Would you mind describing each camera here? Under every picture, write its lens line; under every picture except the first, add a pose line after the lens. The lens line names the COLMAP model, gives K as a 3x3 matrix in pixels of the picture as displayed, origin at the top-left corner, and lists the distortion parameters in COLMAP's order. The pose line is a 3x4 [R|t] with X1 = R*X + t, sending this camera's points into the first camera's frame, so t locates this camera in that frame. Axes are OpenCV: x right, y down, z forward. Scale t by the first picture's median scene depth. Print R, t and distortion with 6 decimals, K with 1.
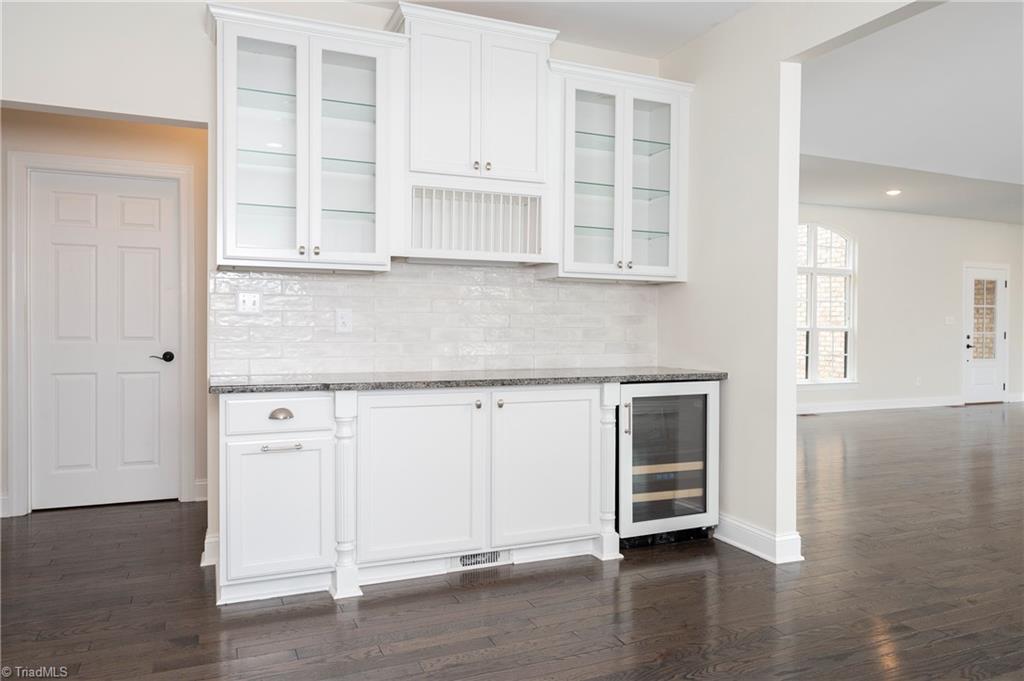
lens RADIAL K [[704.1, 0, 513.0], [0, 704.1, 335.0], [0, 0, 1]] dist [-0.000241, 0.003700]
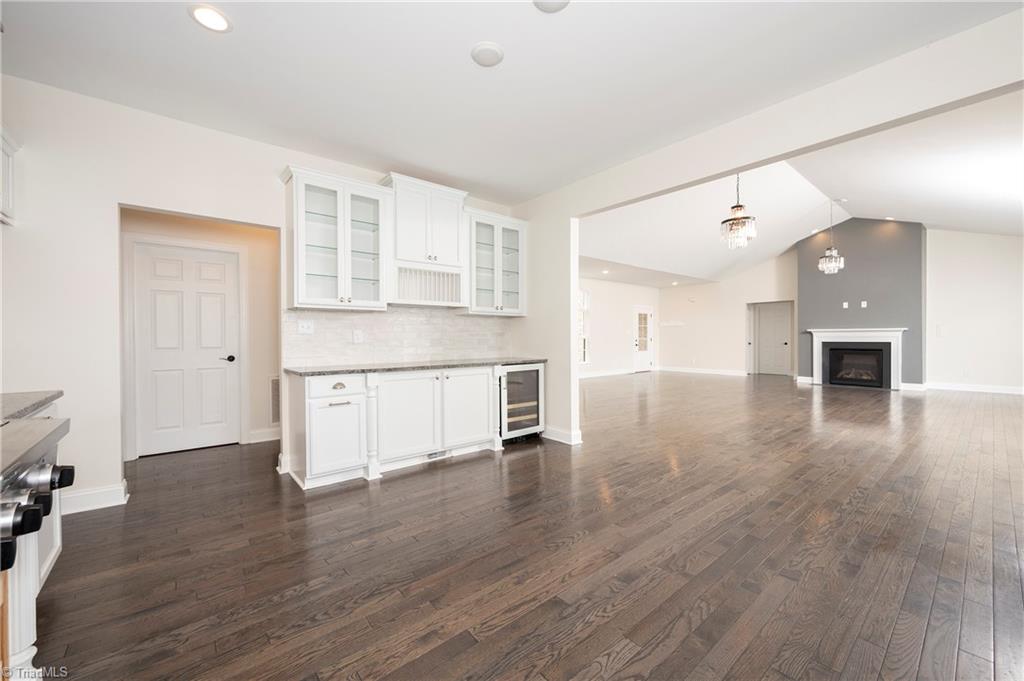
lens RADIAL K [[405.9, 0, 511.8], [0, 405.9, 341.6], [0, 0, 1]] dist [-0.000482, -0.000169]
pose [[0.957388, -0.013387, 0.288495, -0.162288], [0.013278, 0.999909, 0.002336, -0.003908], [-0.288500, 0.001594, 0.957478, -0.157039]]
